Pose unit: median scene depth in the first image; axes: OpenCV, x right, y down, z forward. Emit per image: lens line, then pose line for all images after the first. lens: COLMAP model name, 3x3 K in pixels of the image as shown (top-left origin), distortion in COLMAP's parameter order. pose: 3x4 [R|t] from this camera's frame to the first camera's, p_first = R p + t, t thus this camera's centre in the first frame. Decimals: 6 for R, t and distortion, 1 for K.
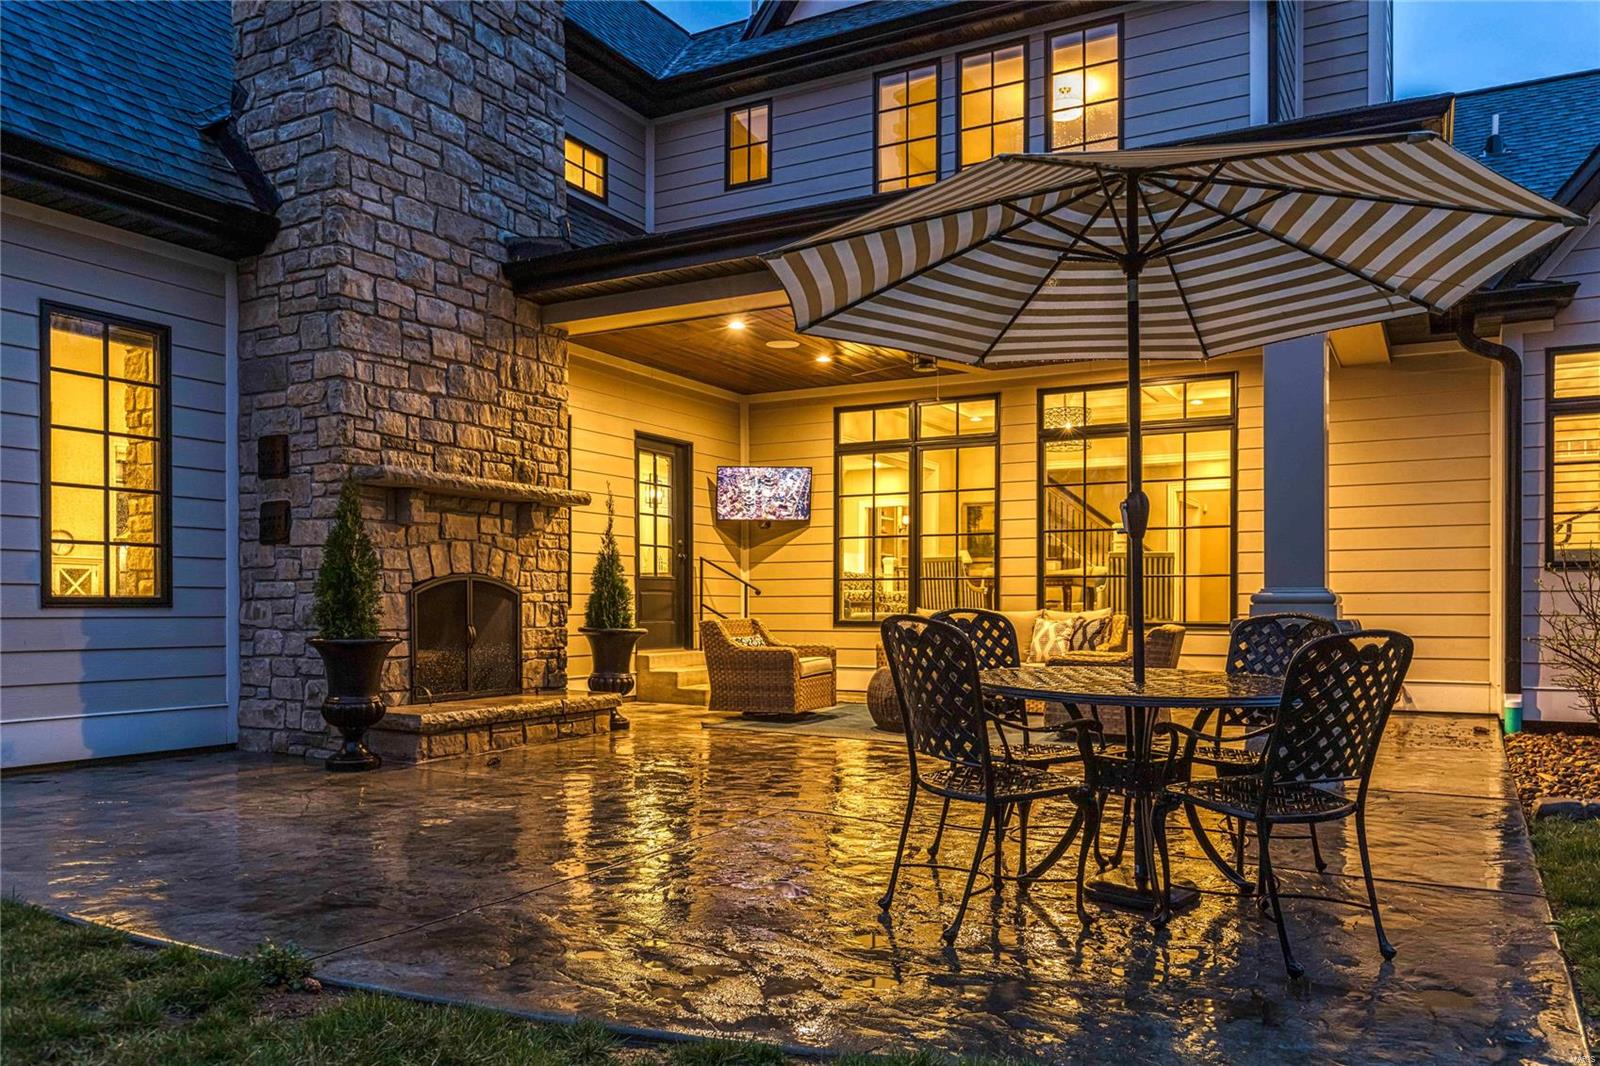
lens RADIAL K [[1186.1, 0, 800.6], [0, 1186.1, 629.4], [0, 0, 1]] dist [-0.049055, -0.002321]
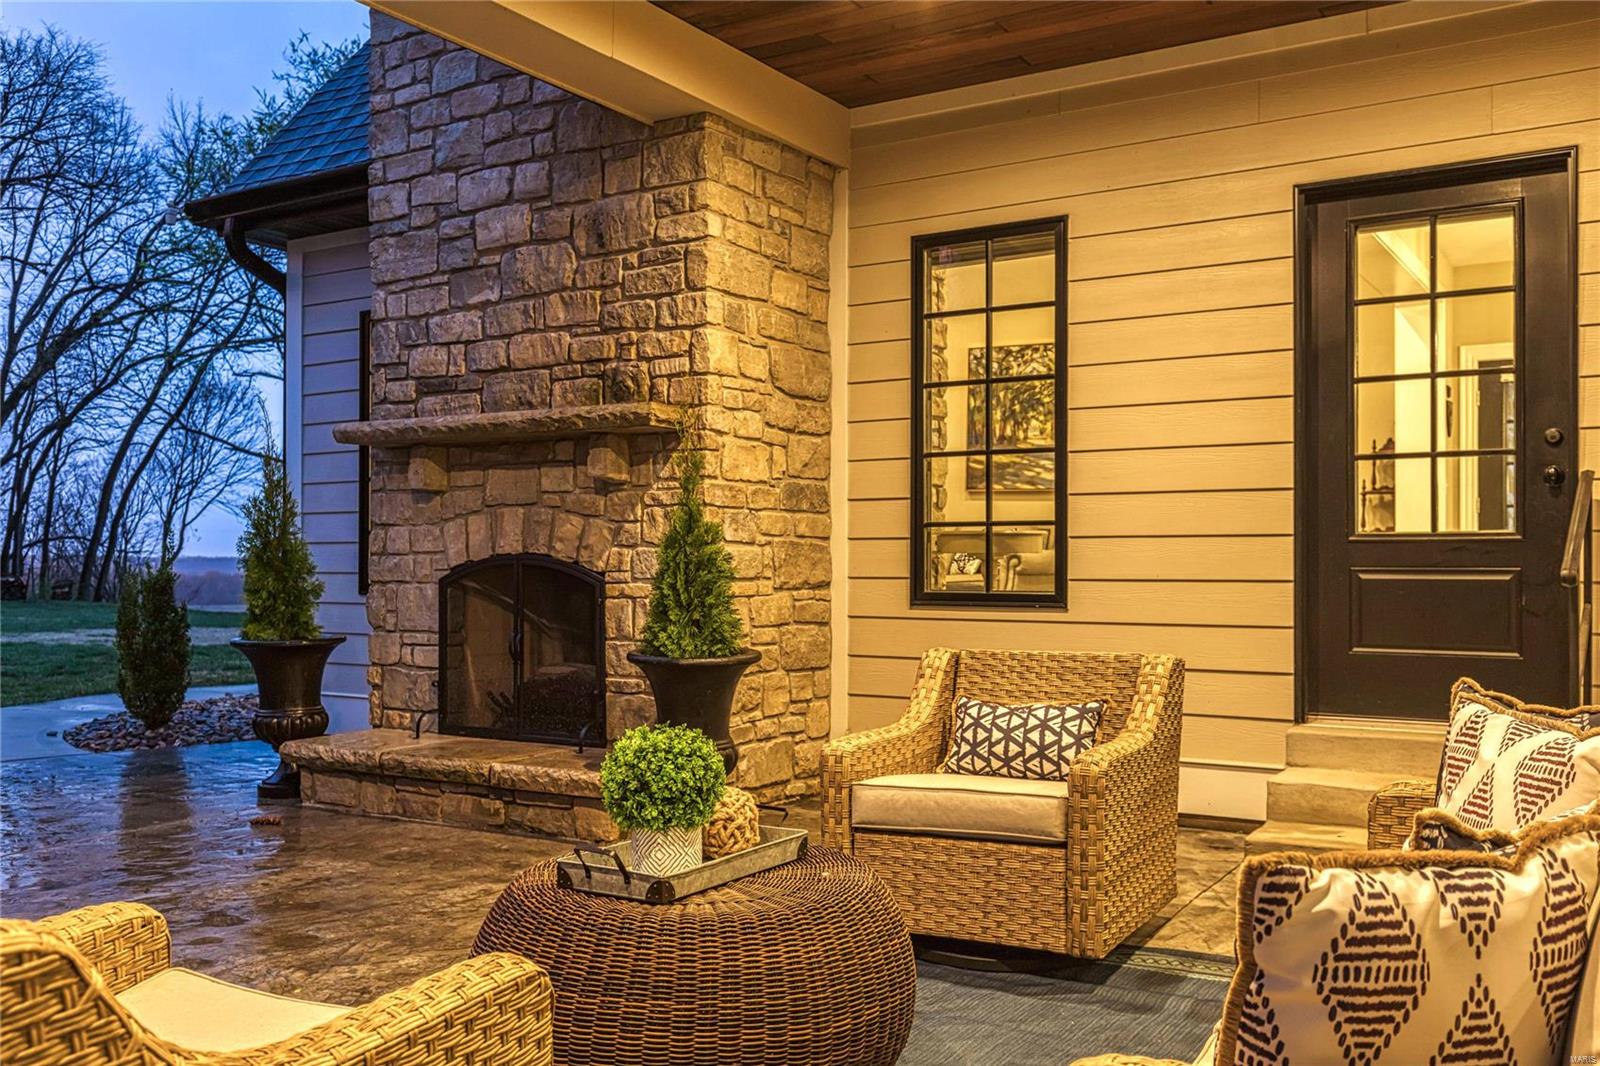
lens RADIAL K [[1386.6, 0, 800.0], [0, 1386.6, 533.0], [0, 0, 1]] dist [0.005546, 0.002840]
pose [[-0.056913, -0.020059, -0.998178, 0.350463], [-0.019097, 0.999637, -0.018999, -0.033151], [0.998196, 0.017980, -0.057276, 0.844814]]
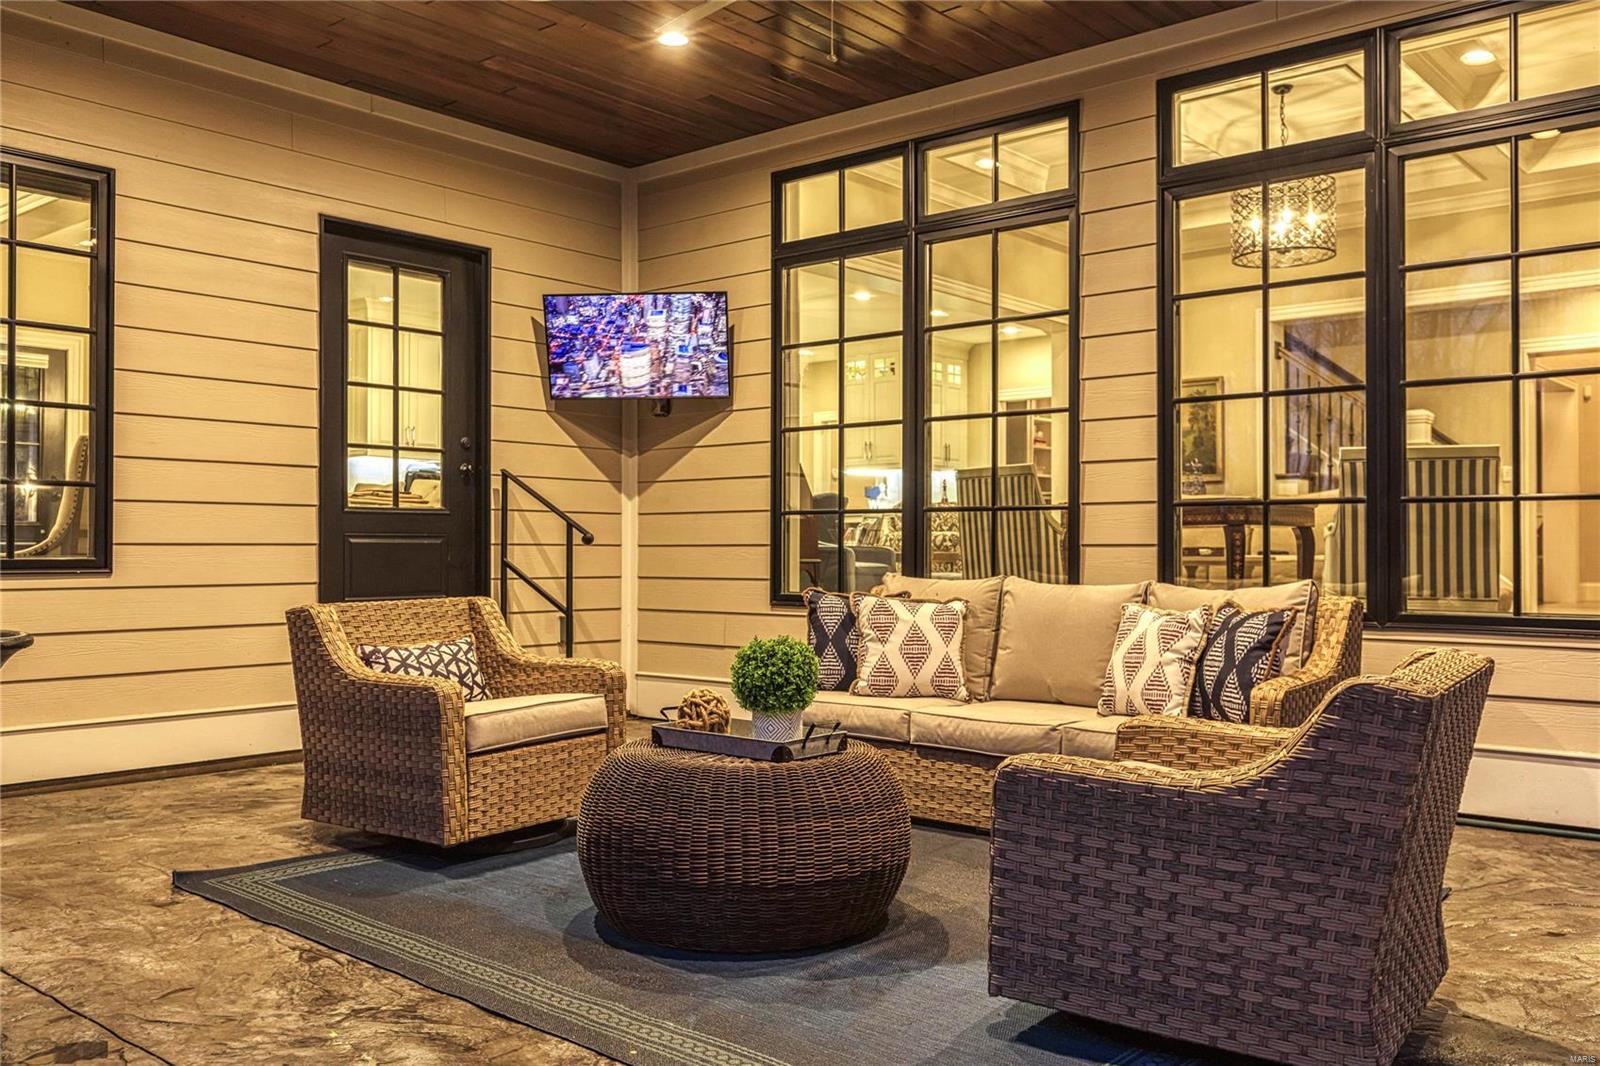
lens RADIAL K [[1362.3, 0, 800.0], [0, 1362.3, 533.0], [0, 0, 1]] dist [-0.008240, -0.001247]
pose [[0.980060, -0.000896, -0.198699, 0.169836], [-0.004906, 0.999576, -0.028703, -0.018348], [0.198640, 0.029106, 0.979640, 0.476090]]
